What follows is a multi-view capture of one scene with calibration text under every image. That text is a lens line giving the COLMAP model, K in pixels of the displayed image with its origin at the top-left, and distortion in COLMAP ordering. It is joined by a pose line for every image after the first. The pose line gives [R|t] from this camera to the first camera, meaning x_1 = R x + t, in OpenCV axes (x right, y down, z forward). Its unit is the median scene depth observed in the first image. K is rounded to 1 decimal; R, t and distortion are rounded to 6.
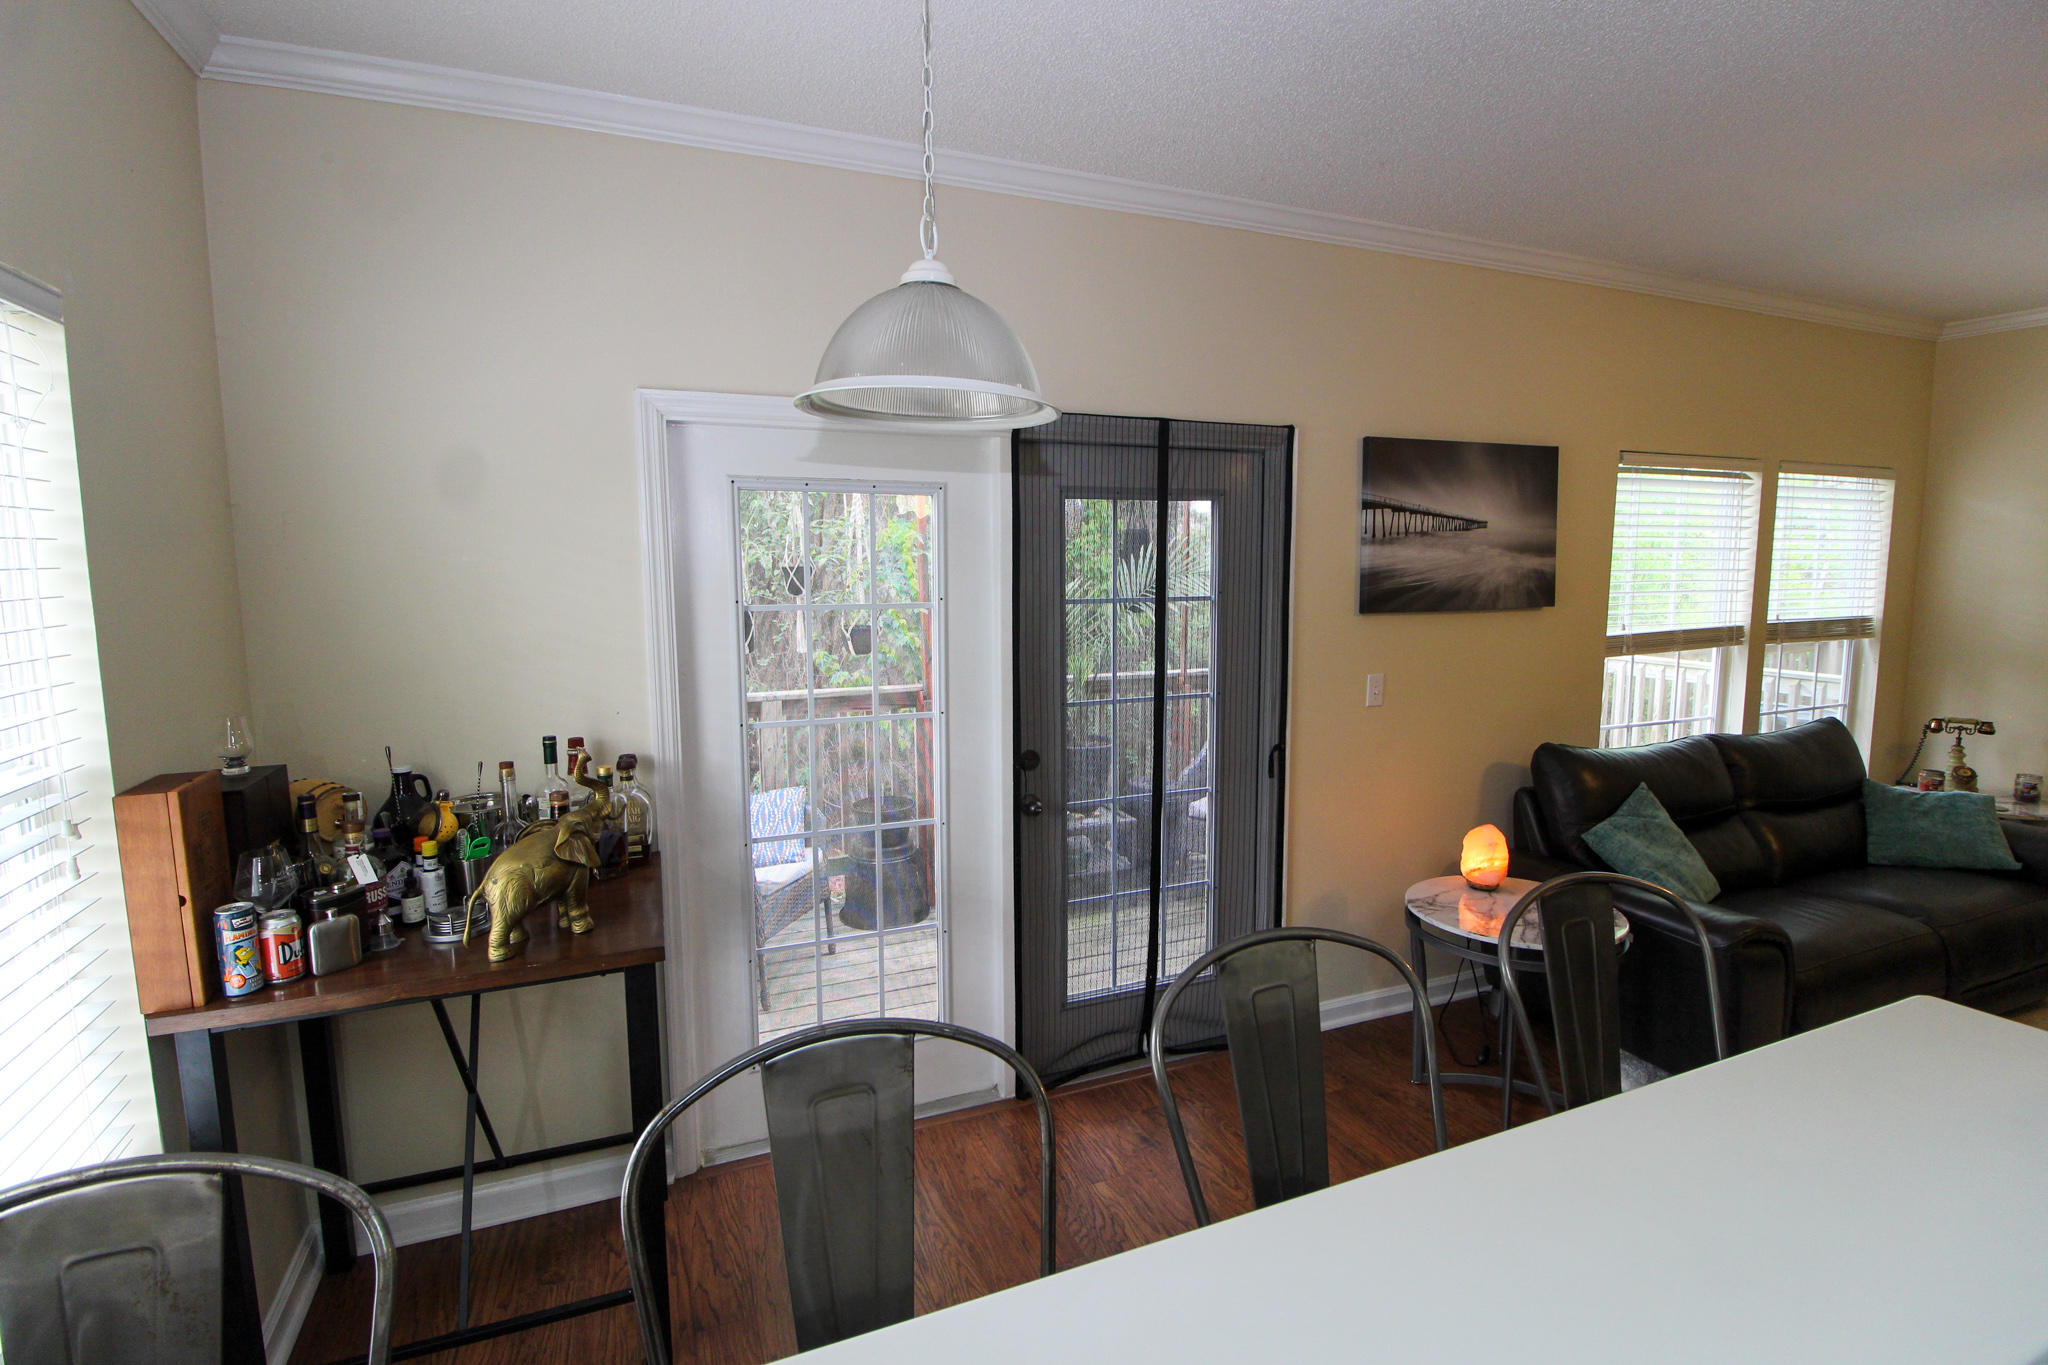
lens RADIAL K [[973.2, 0, 1039.0], [0, 973.2, 674.6], [0, 0, 1]] dist [0.000251, -0.014421]
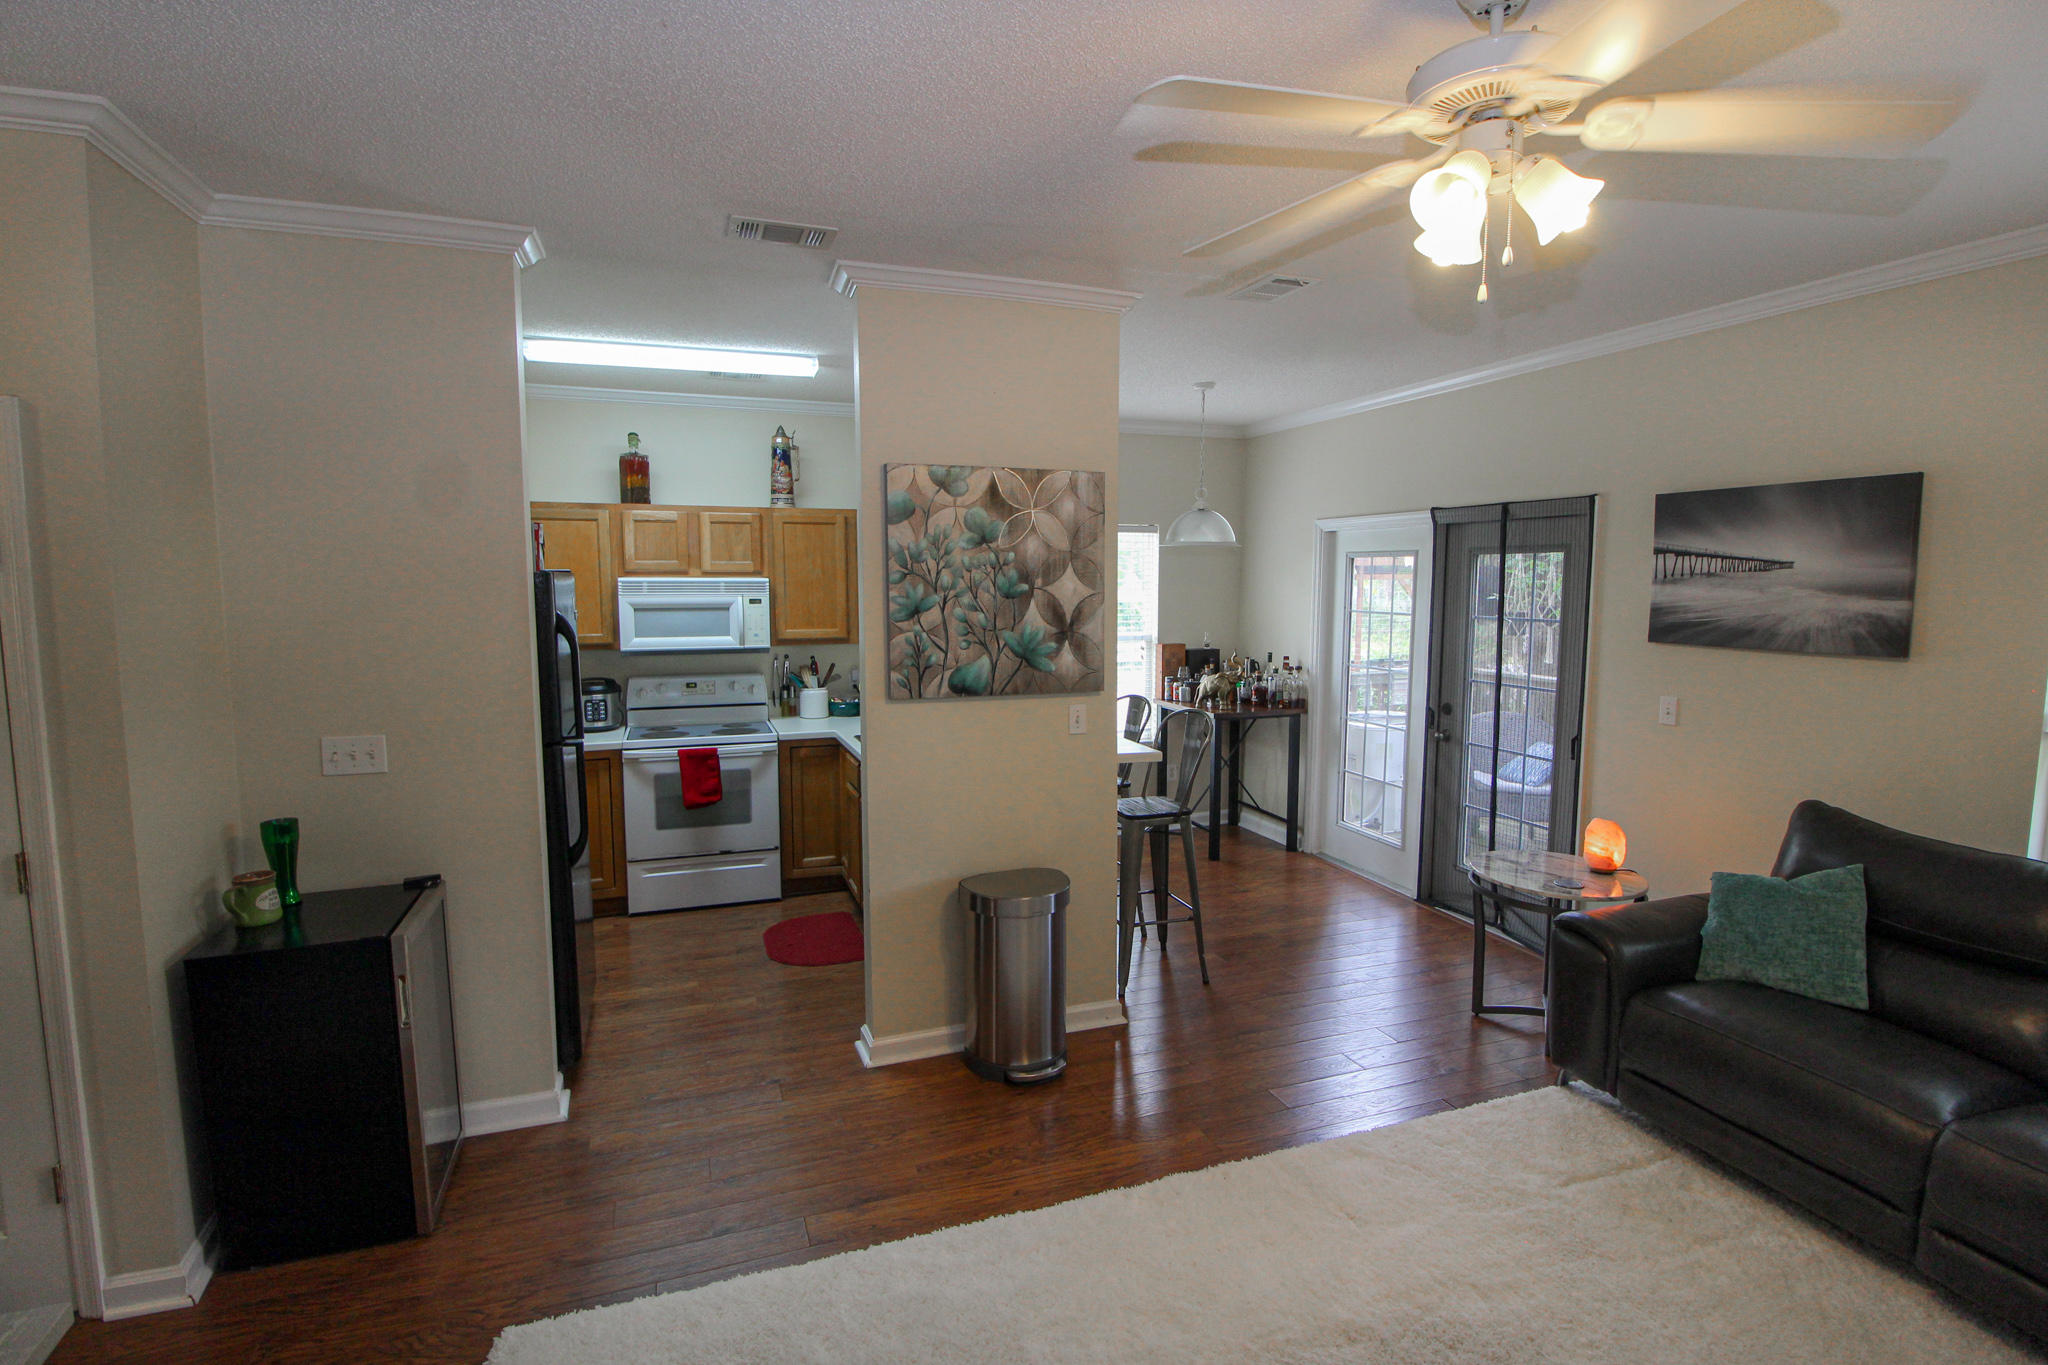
lens RADIAL K [[973.2, 0, 1039.0], [0, 973.2, 674.6], [0, 0, 1]] dist [0.000251, -0.014421]
pose [[-0.045518, 0.104060, -0.993529, 1.532062], [-0.116089, 0.987270, 0.108723, -0.064842], [0.992195, 0.120287, -0.032858, 0.299203]]
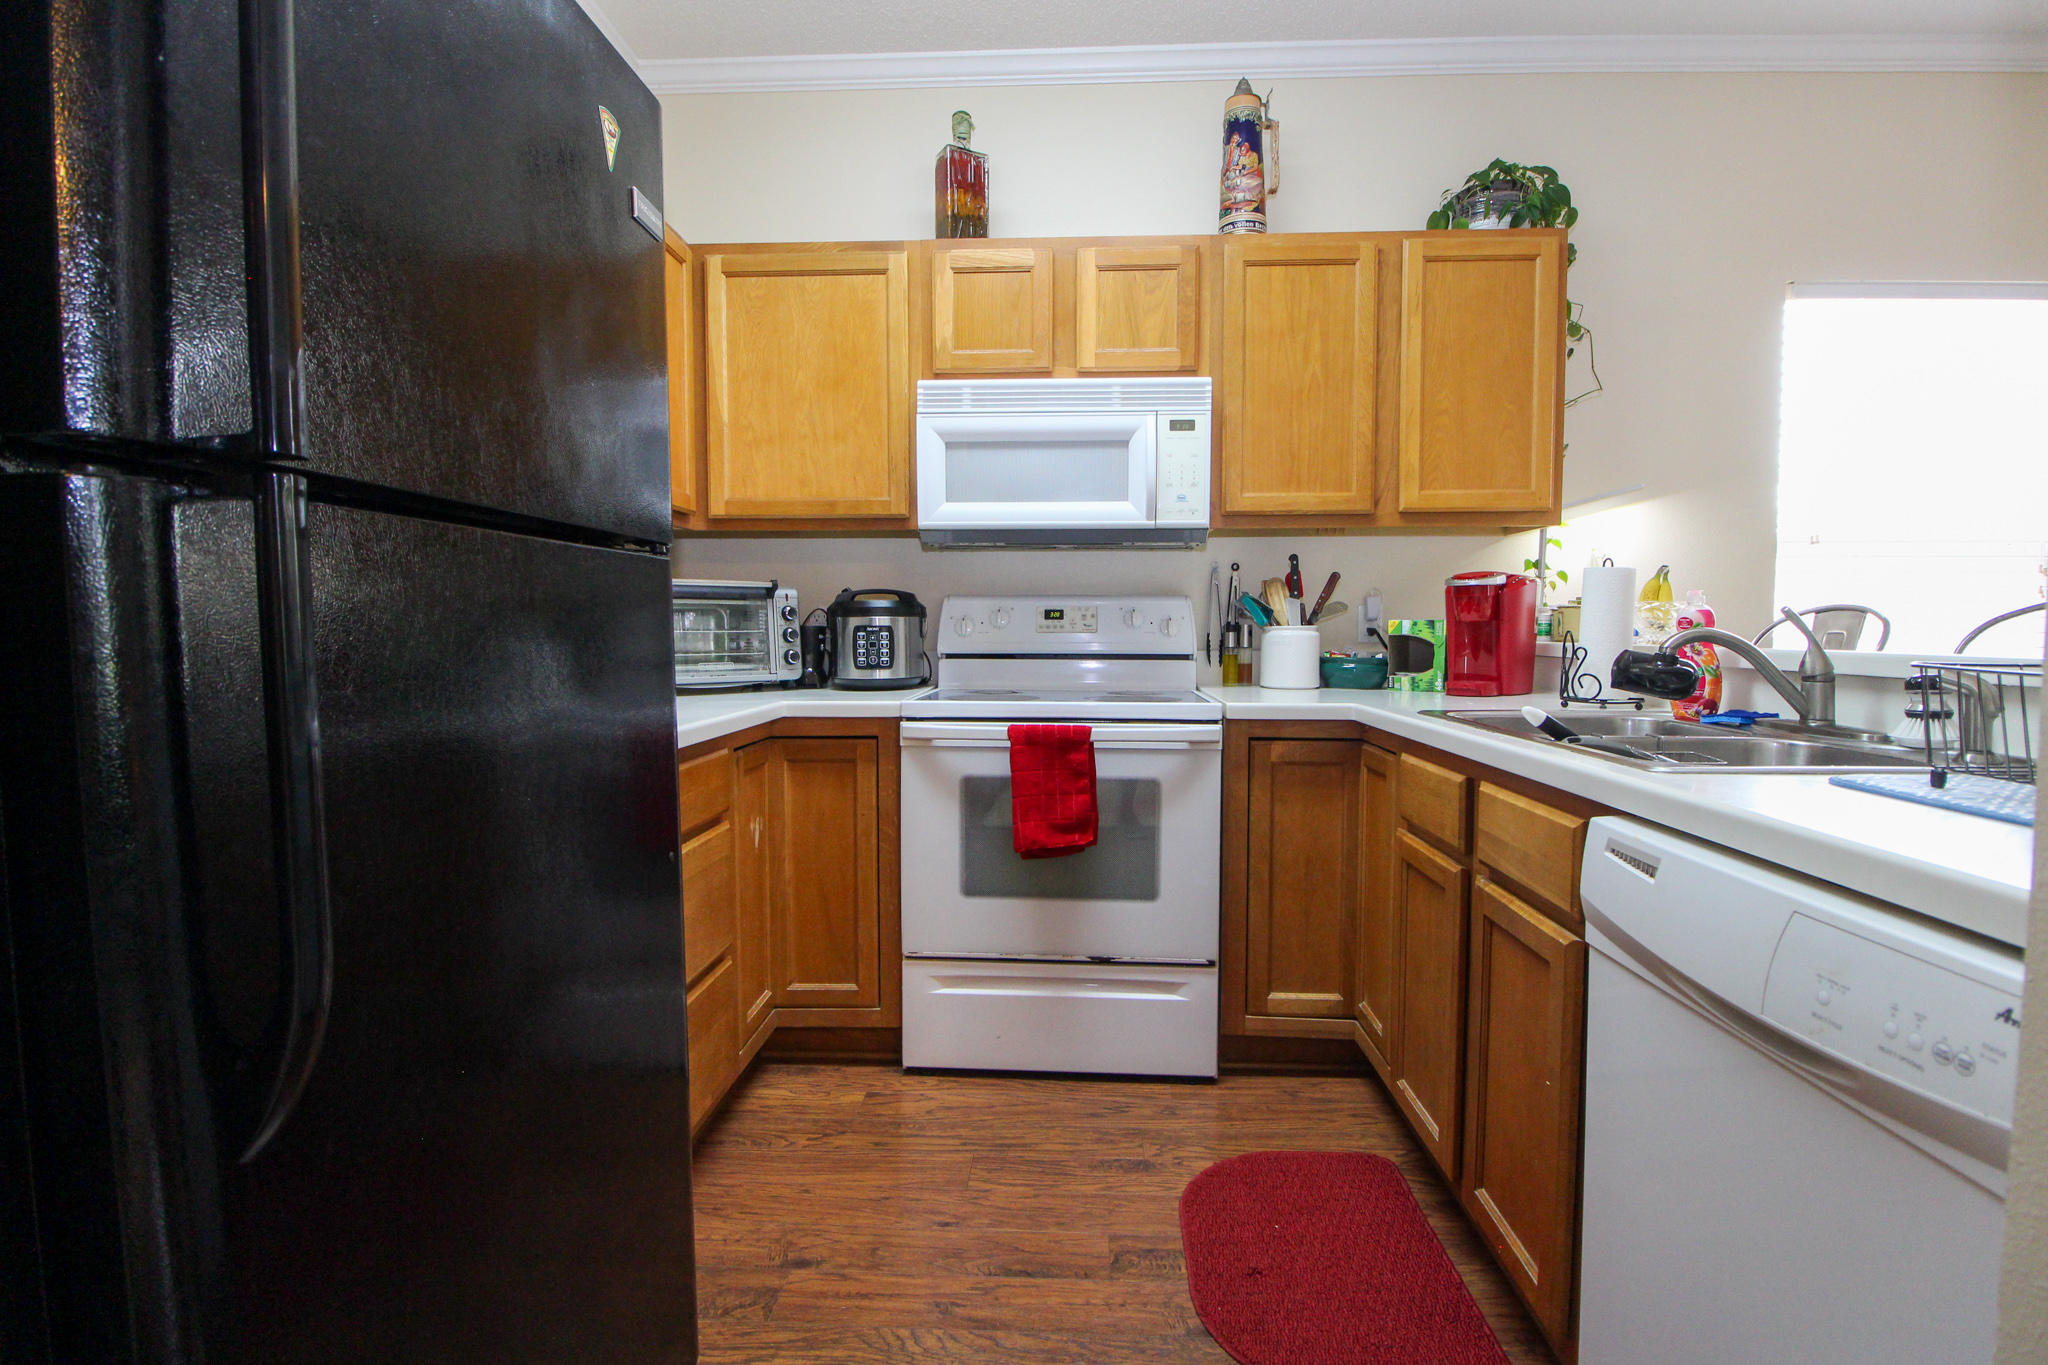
lens RADIAL K [[973.2, 0, 1039.0], [0, 973.2, 674.6], [0, 0, 1]] dist [0.000251, -0.014421]
pose [[-0.436040, 0.050525, -0.898508, 0.695285], [-0.103292, 0.989014, 0.105741, 0.164349], [0.893980, 0.138916, -0.426031, 0.020914]]
